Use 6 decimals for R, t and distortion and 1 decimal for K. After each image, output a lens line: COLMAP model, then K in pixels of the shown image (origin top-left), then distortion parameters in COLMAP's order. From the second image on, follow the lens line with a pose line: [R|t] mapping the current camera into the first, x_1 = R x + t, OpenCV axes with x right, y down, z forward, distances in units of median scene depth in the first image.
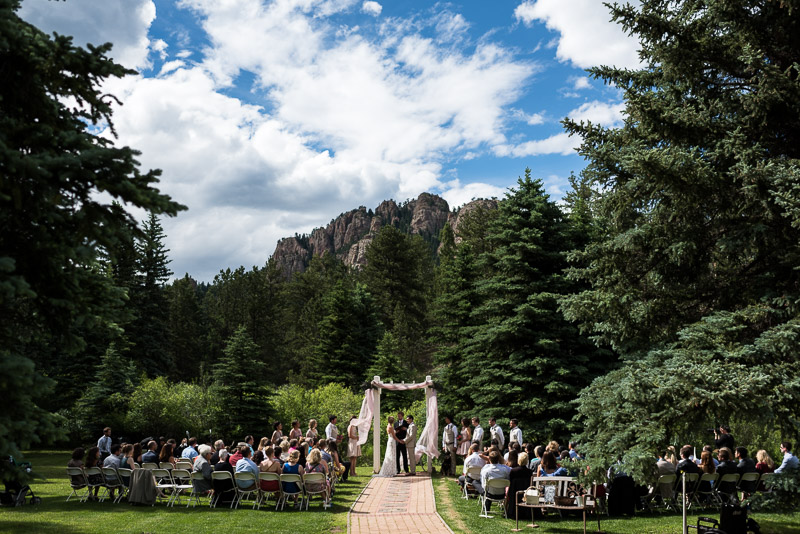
lens RADIAL K [[851.3, 0, 419.7], [0, 851.3, 267.7], [0, 0, 1]] dist [-0.001457, 0.019242]
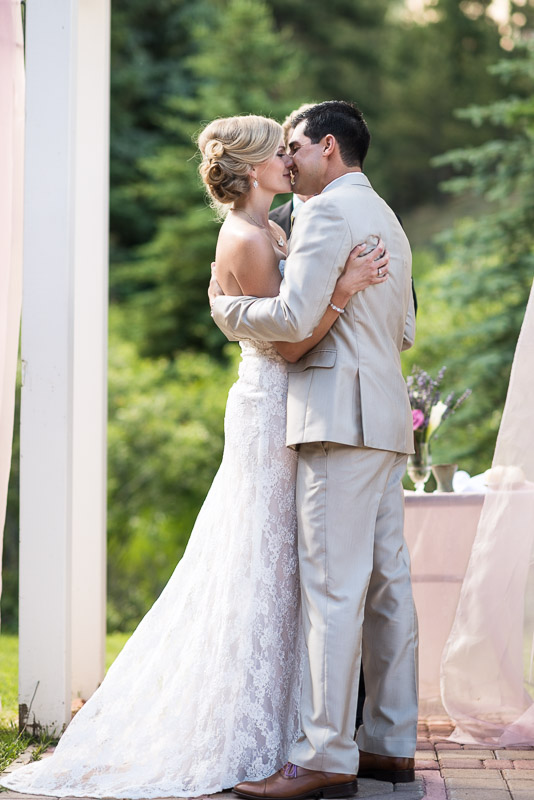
lens RADIAL K [[2001.8, 0, 267.0], [0, 2001.8, 400.0], [0, 0, 1]] dist [0.020245, -1.115617]
pose [[0.999177, 0.011890, -0.038782, -0.010639], [-0.006642, 0.991129, 0.132739, 0.102640], [0.040016, -0.132372, 0.990392, 0.462545]]
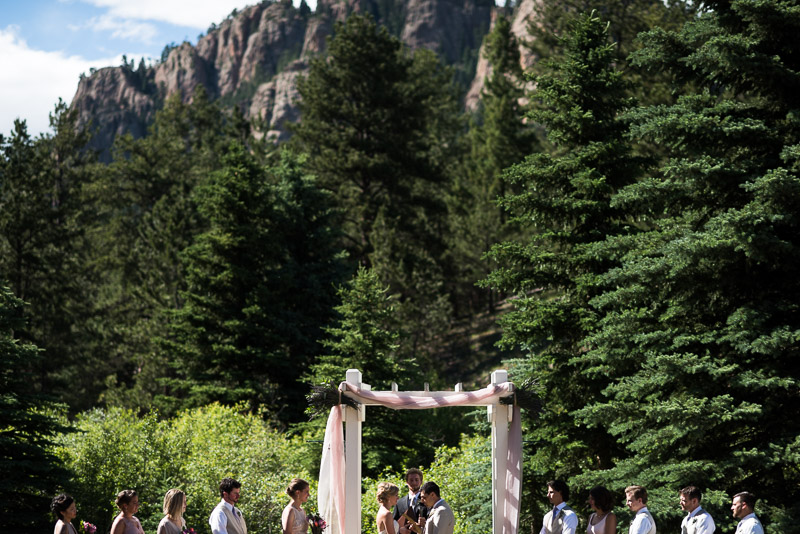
lens RADIAL K [[2001.8, 0, 400.0], [0, 2001.8, 267.0], [0, 0, 1]] dist [0.020245, -1.115617]
pose [[0.999954, 0.006652, -0.006892, -0.015494], [-0.006250, 0.998370, 0.056739, 0.022537], [0.007258, -0.056693, 0.998365, 0.104540]]
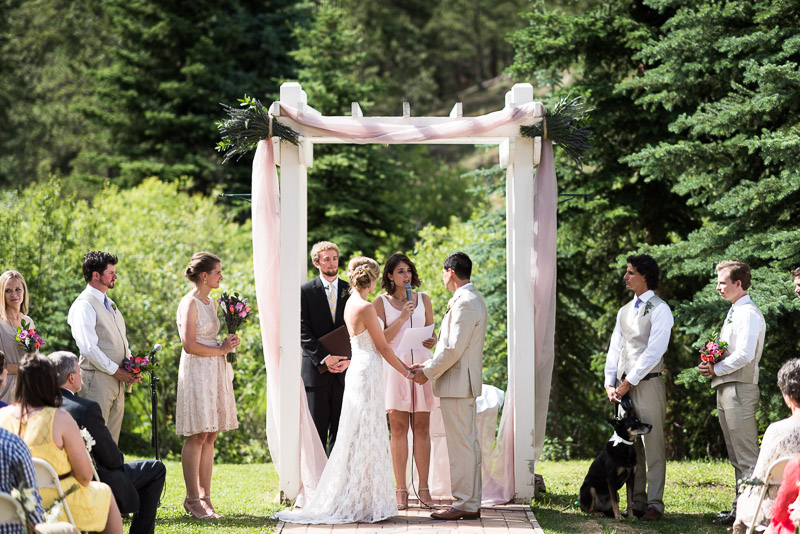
lens RADIAL K [[2001.8, 0, 400.0], [0, 2001.8, 267.0], [0, 0, 1]] dist [0.020245, -1.115617]
pose [[0.999989, 0.003836, 0.002689, -0.013954], [-0.004198, 0.988527, 0.150986, 0.057079], [-0.002079, -0.150995, 0.988532, 0.281320]]
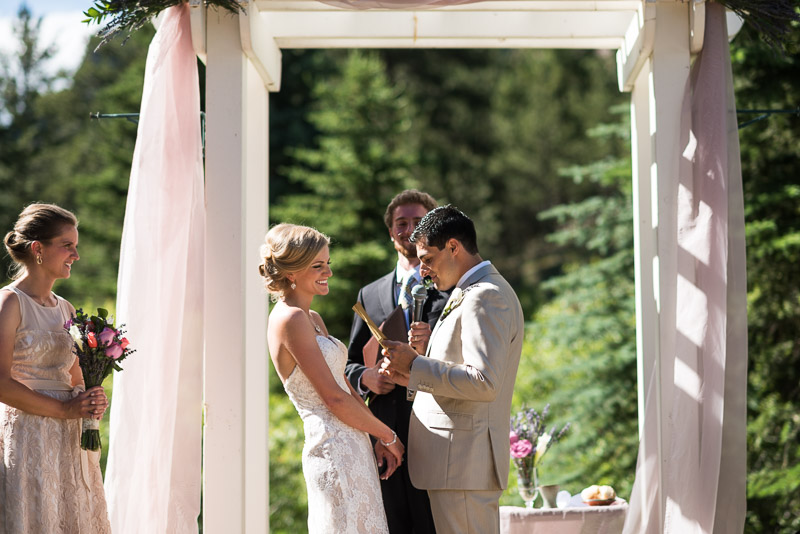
lens RADIAL K [[2001.8, 0, 400.0], [0, 2001.8, 267.0], [0, 0, 1]] dist [0.020245, -1.115617]
pose [[0.999539, -0.004680, -0.029987, -0.011112], [0.006242, 0.998617, 0.052204, 0.098027], [0.029701, -0.052367, 0.998186, 0.431039]]
